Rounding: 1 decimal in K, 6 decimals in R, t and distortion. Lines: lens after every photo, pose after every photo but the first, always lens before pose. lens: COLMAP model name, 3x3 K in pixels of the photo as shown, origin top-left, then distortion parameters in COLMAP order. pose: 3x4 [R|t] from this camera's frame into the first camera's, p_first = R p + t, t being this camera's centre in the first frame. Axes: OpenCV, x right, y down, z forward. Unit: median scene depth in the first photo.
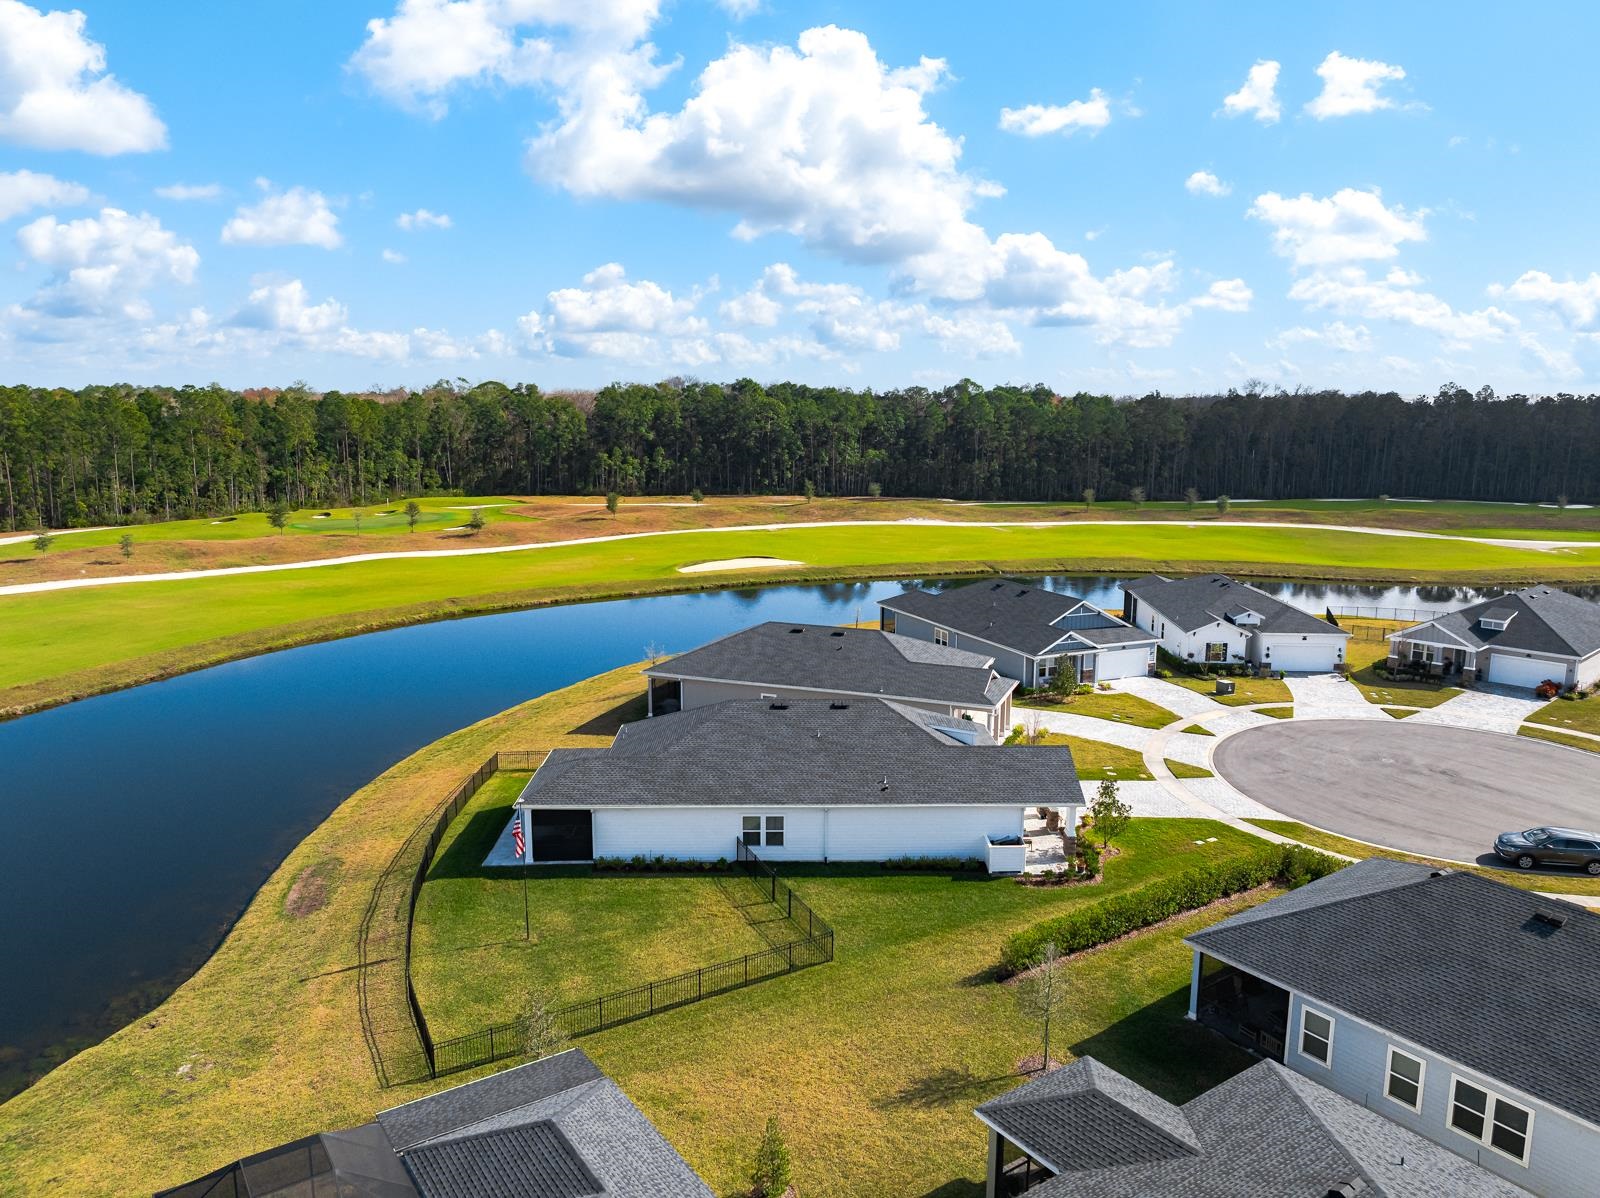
lens RADIAL K [[1139.5, 0, 827.7], [0, 1139.5, 599.2], [0, 0, 1]] dist [-0.030656, 0.000622]
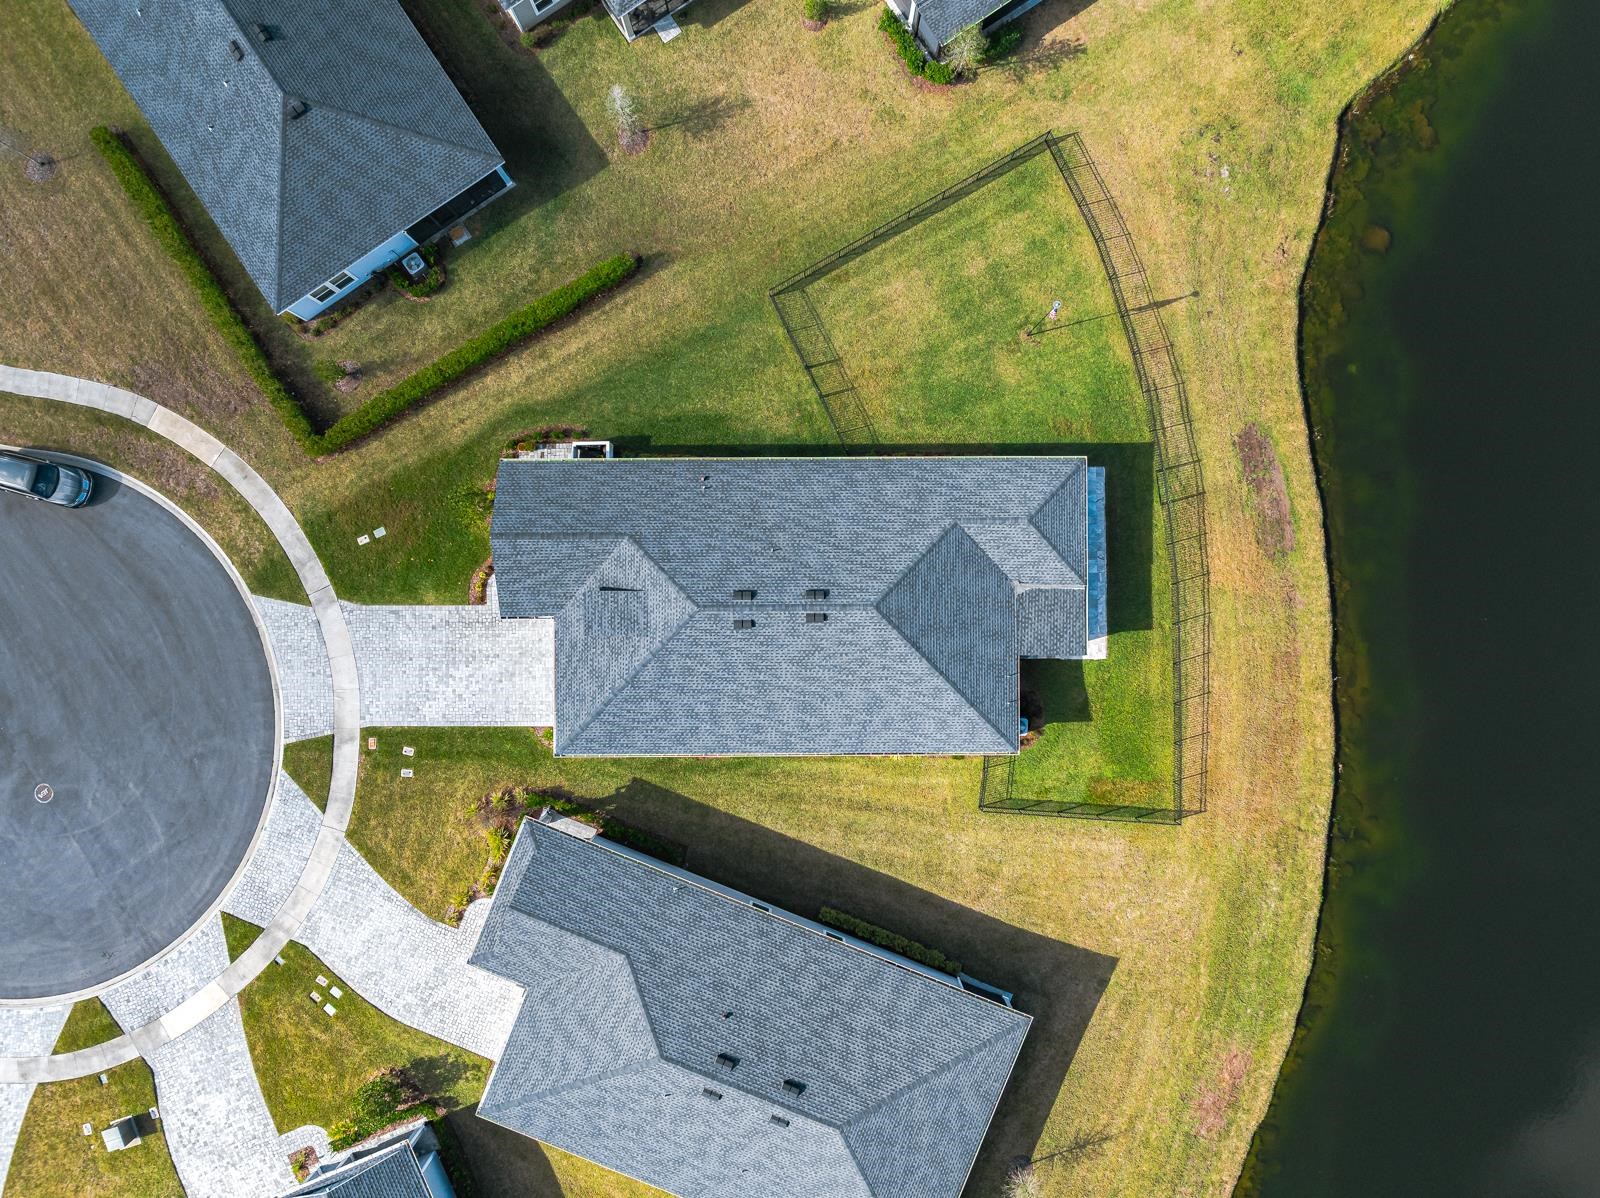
lens RADIAL K [[1129.9, 0, 794.6], [0, 1129.9, 591.7], [0, 0, 1]] dist [-0.023990, 0.011604]
pose [[-0.999520, -0.030914, 0.002194, -0.023293], [0.007064, -0.158303, 0.987365, -0.605764], [-0.030176, 0.986907, 0.158445, 0.731775]]
